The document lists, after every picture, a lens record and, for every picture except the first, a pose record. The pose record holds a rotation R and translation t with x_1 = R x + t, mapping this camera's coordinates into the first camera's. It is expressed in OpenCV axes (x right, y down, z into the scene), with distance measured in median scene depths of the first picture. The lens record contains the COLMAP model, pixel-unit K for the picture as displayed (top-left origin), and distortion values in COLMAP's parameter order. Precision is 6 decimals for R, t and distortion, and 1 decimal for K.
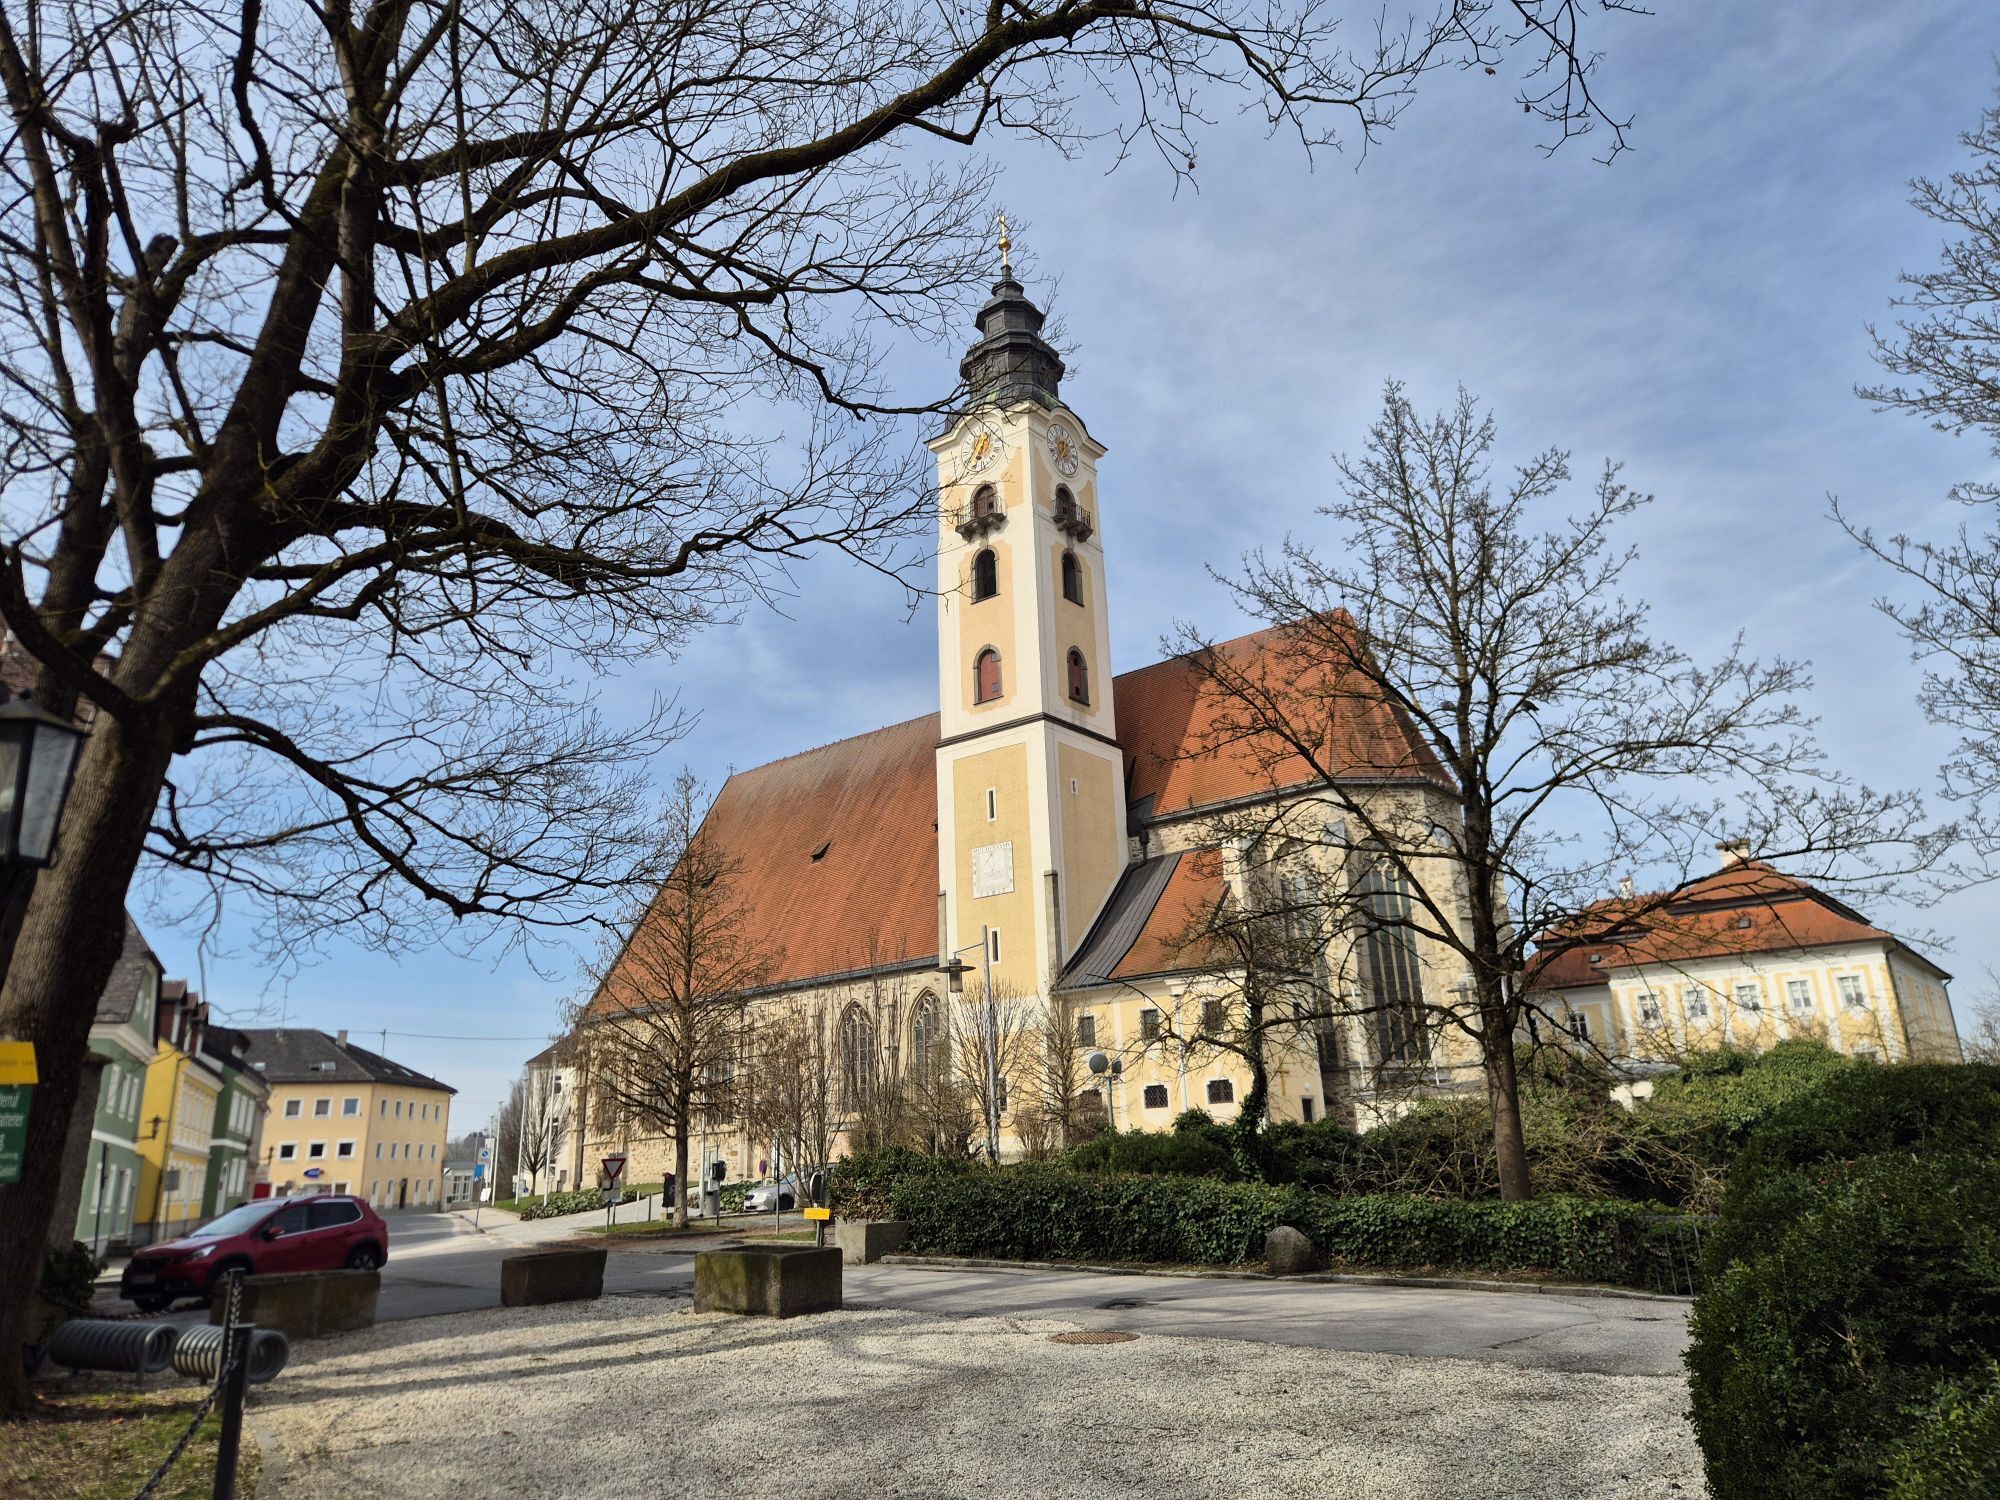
lens RADIAL K [[1270.6, 0, 1000.0], [0, 1270.6, 750.0], [0, 0, 1]] dist [0.064837, -0.000968]
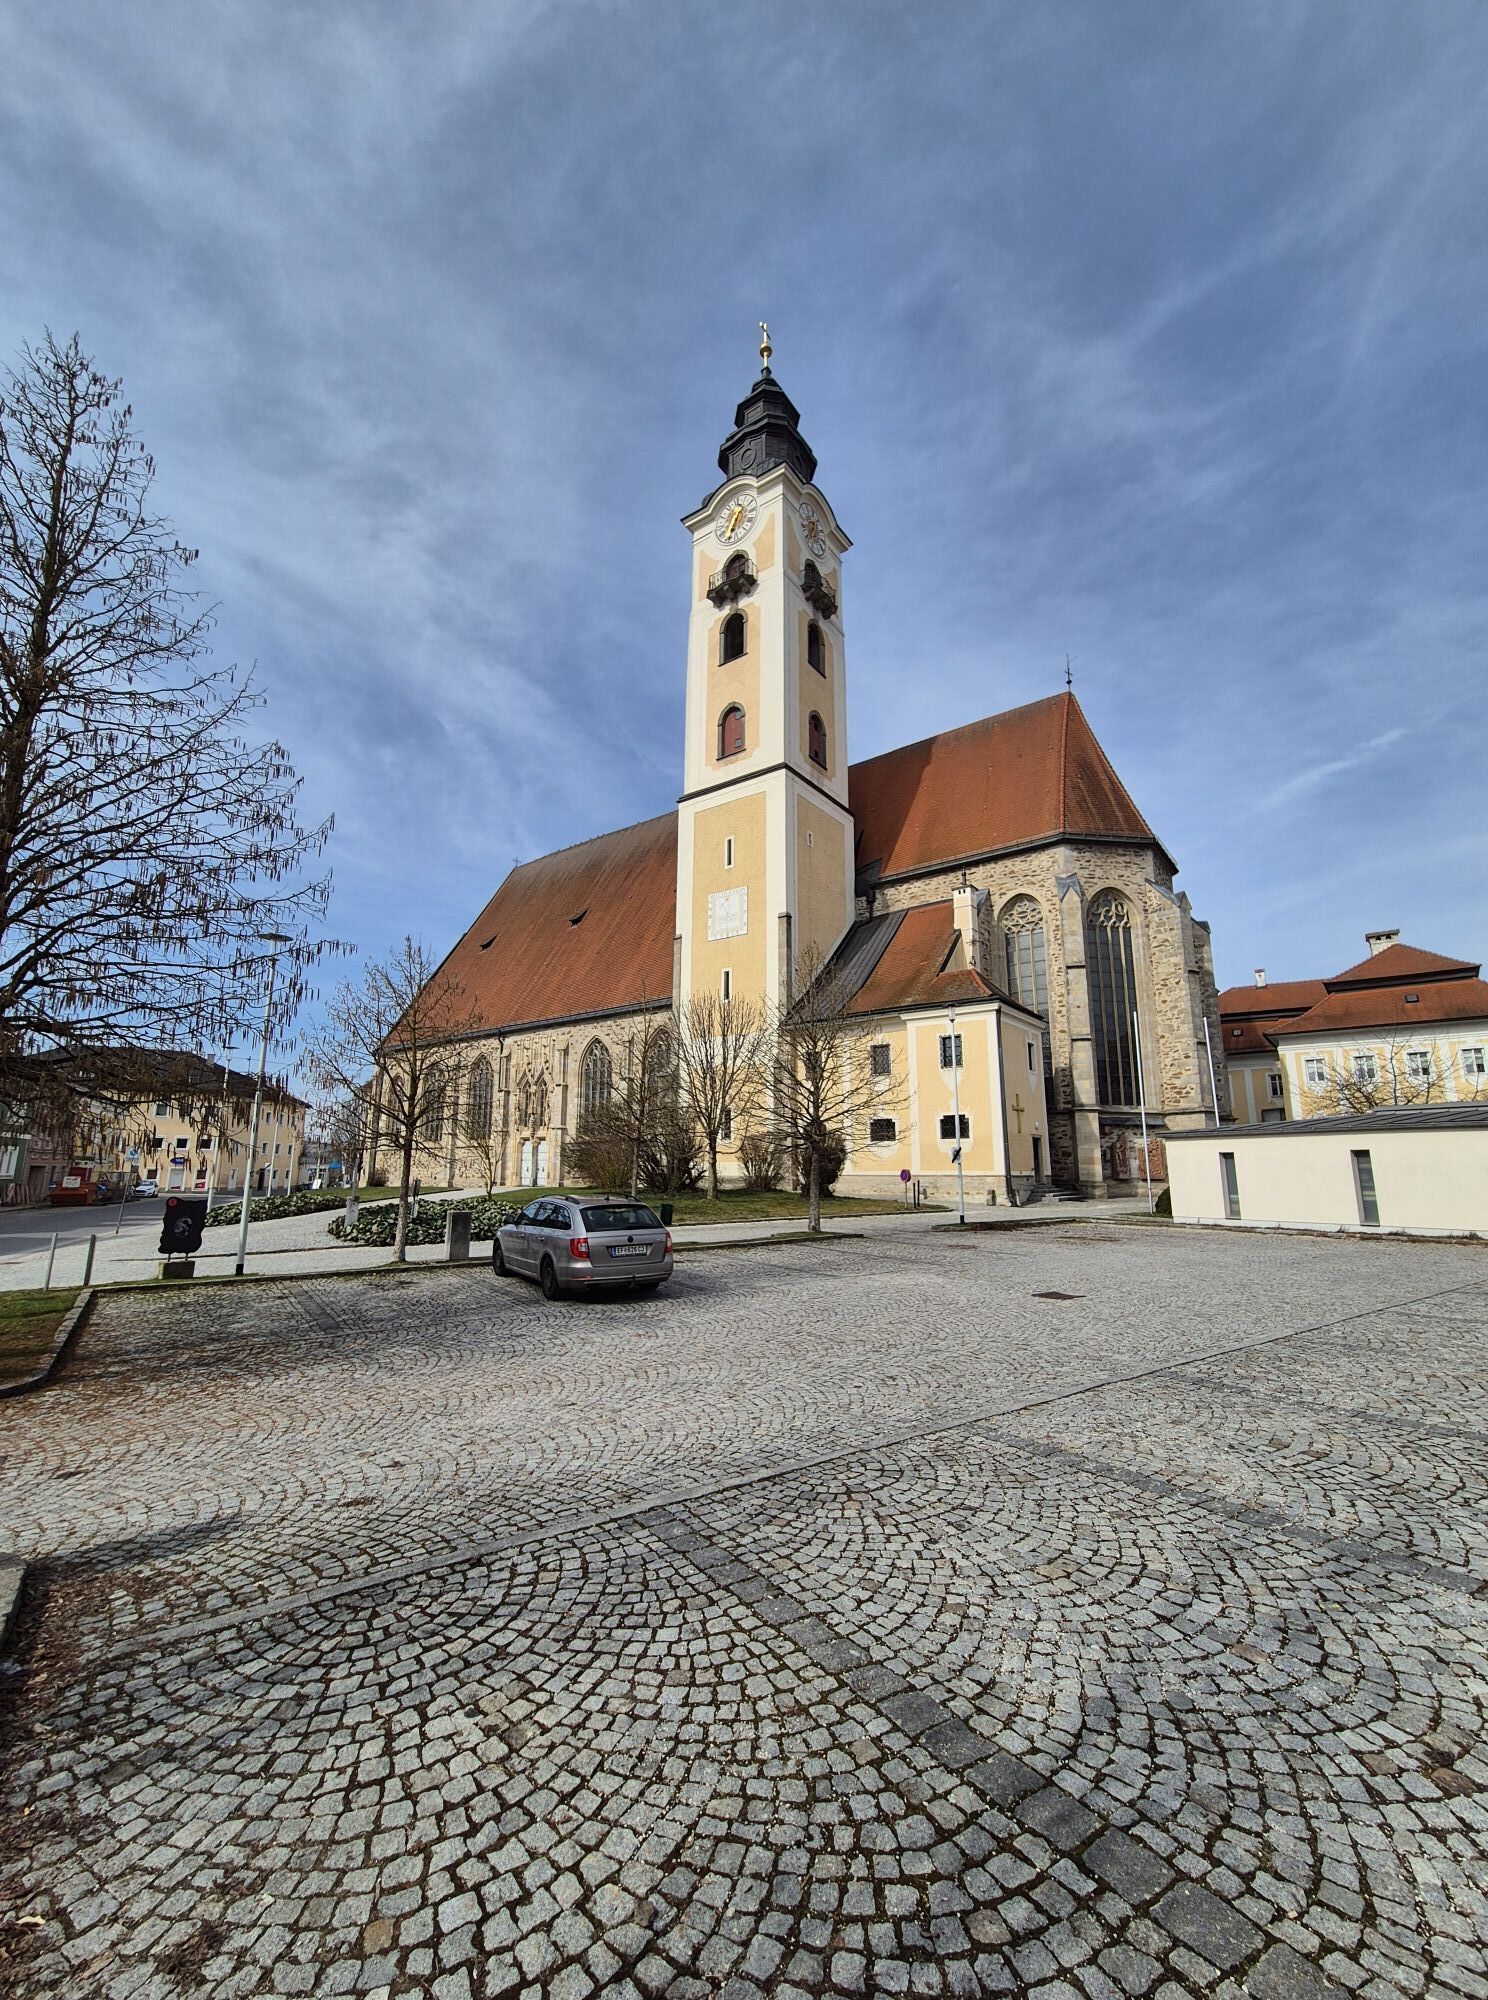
lens RADIAL K [[967.7, 0, 744.0], [0, 967.7, 1000.0], [0, 0, 1]] dist [-0.000153, 0.000069]
pose [[0.998688, 0.048562, 0.016269, -0.001750], [-0.050246, 0.990539, 0.127705, 0.055711], [-0.009913, -0.128355, 0.991679, 0.186174]]
